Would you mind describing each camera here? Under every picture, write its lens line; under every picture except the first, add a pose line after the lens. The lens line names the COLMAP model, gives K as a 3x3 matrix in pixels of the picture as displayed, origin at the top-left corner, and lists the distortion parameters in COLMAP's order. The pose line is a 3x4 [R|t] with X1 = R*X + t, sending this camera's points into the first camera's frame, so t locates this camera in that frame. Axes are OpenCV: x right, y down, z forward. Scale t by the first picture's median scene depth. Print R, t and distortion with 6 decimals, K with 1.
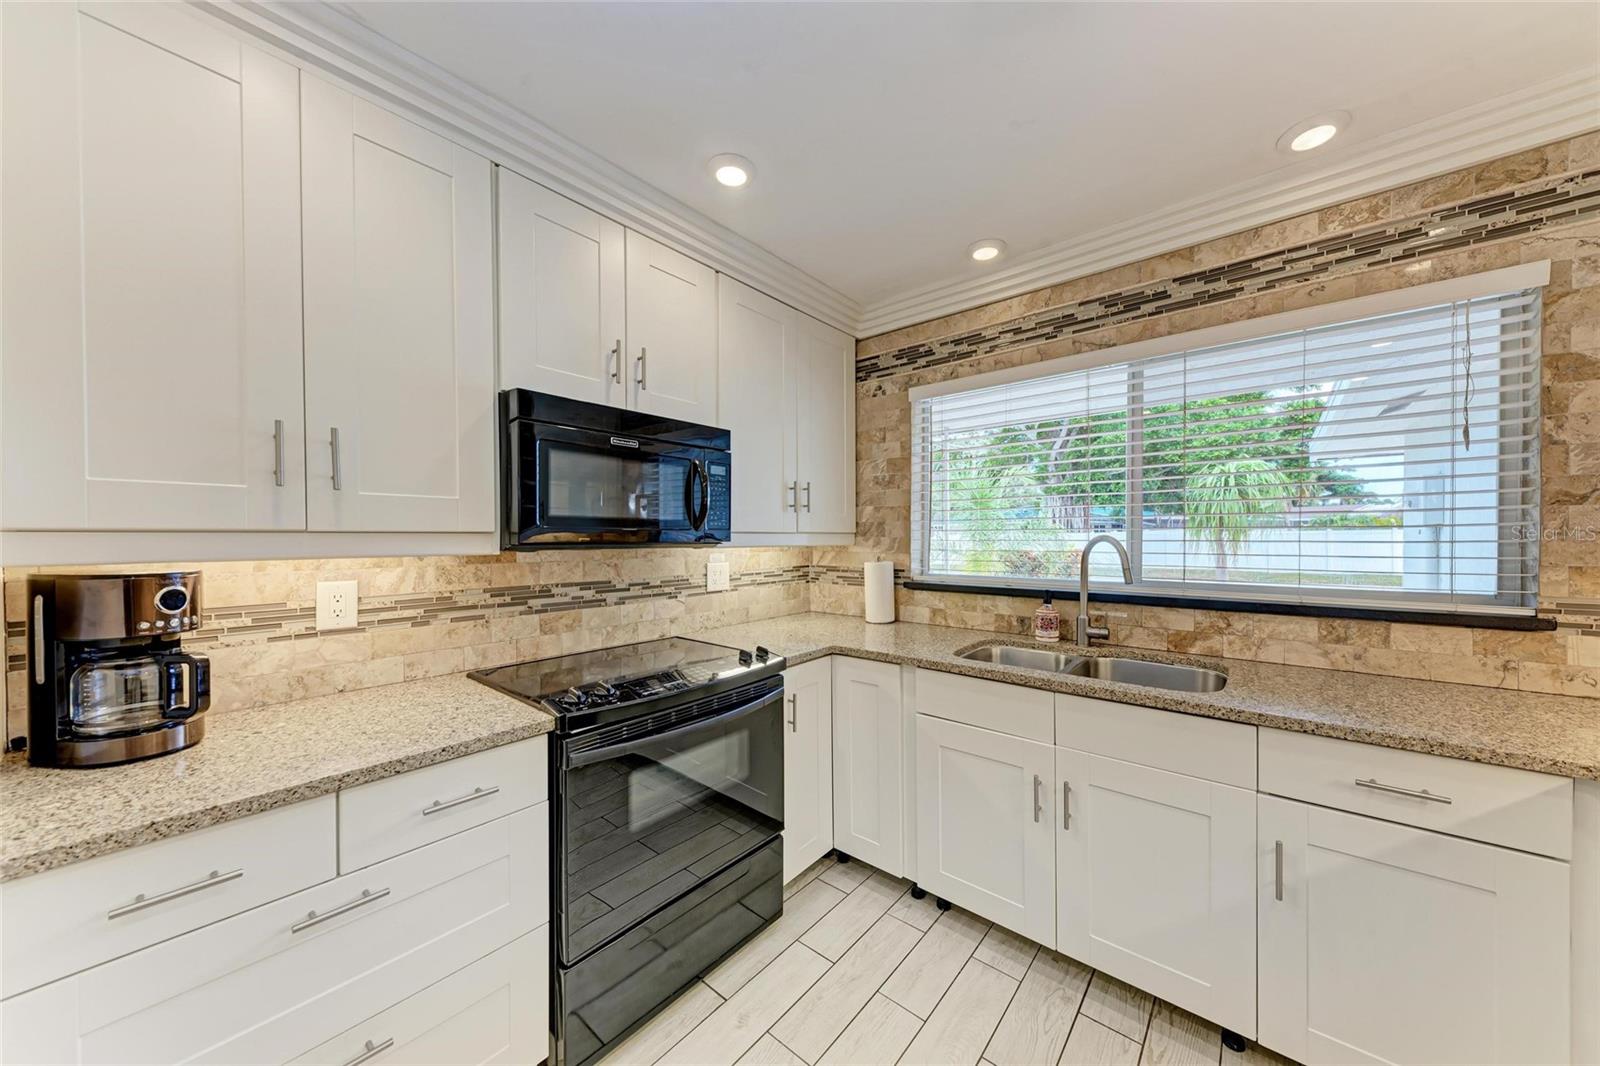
lens RADIAL K [[545.9, 0, 799.0], [0, 545.9, 539.6], [0, 0, 1]] dist [0.007644, -0.002542]
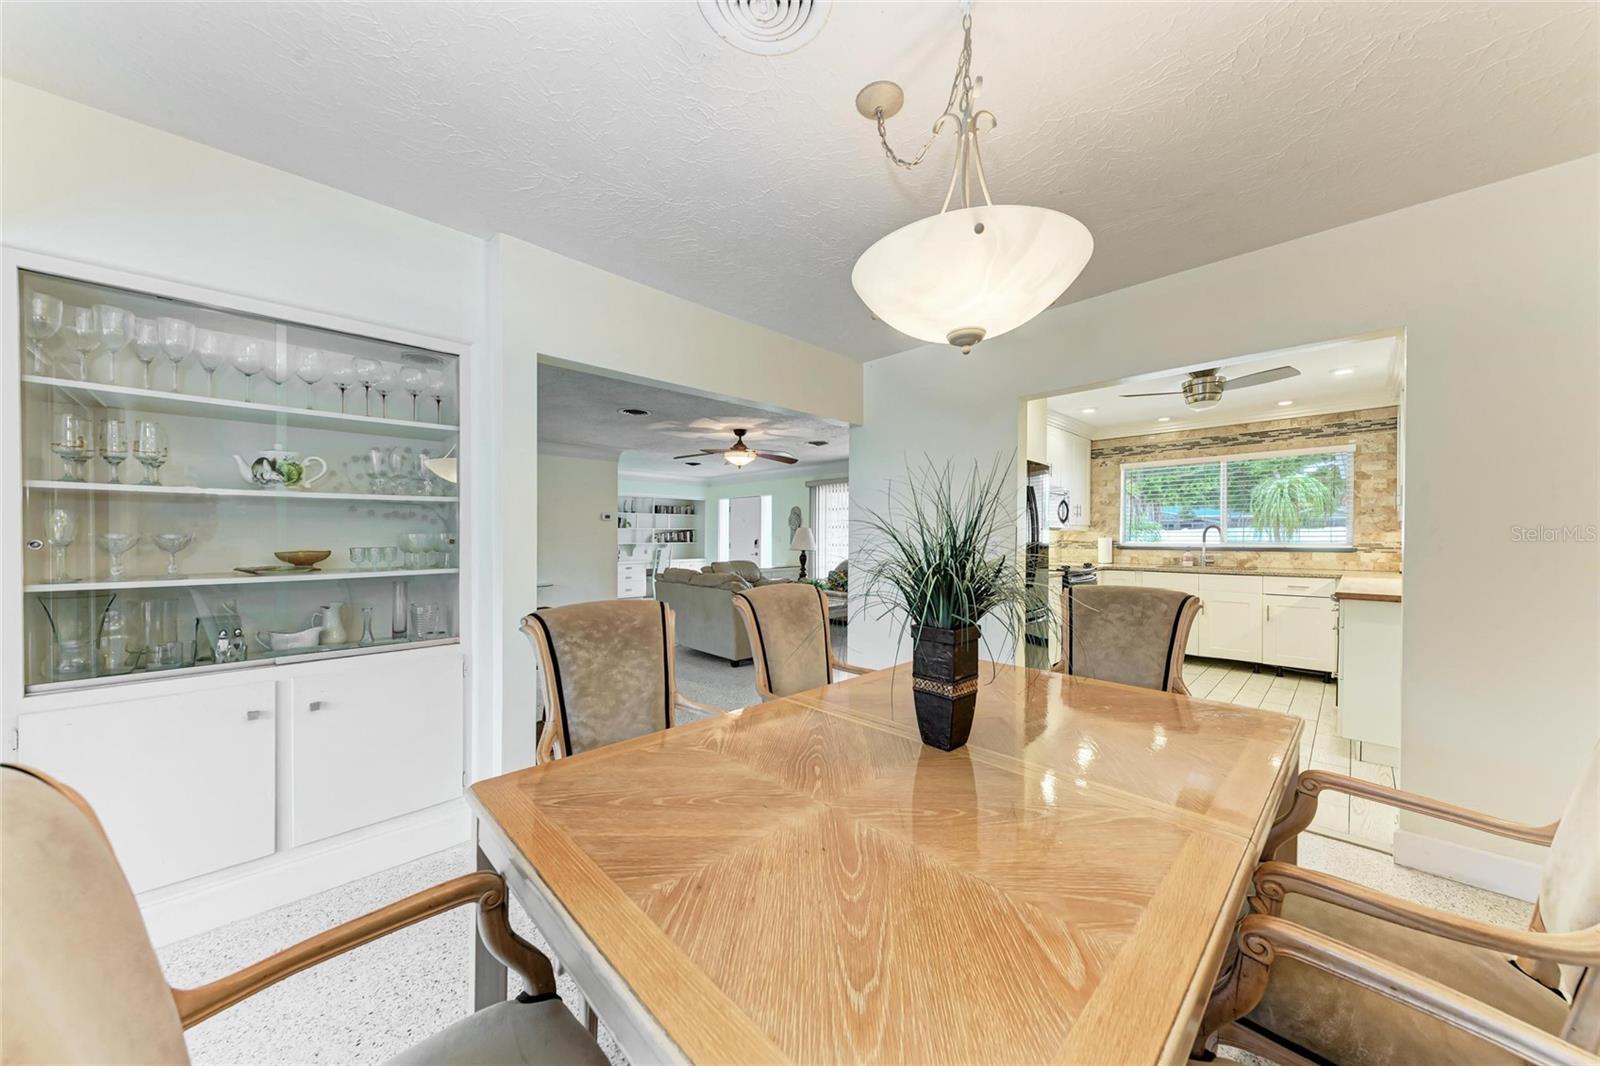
lens RADIAL K [[545.9, 0, 795.9], [0, 545.9, 542.4], [0, 0, 1]] dist [0.007644, -0.002542]
pose [[0.996099, 0.001174, -0.088231, -1.379801], [-0.000789, 0.999990, 0.004392, 0.072007], [0.088235, -0.004305, 0.996090, -2.069747]]
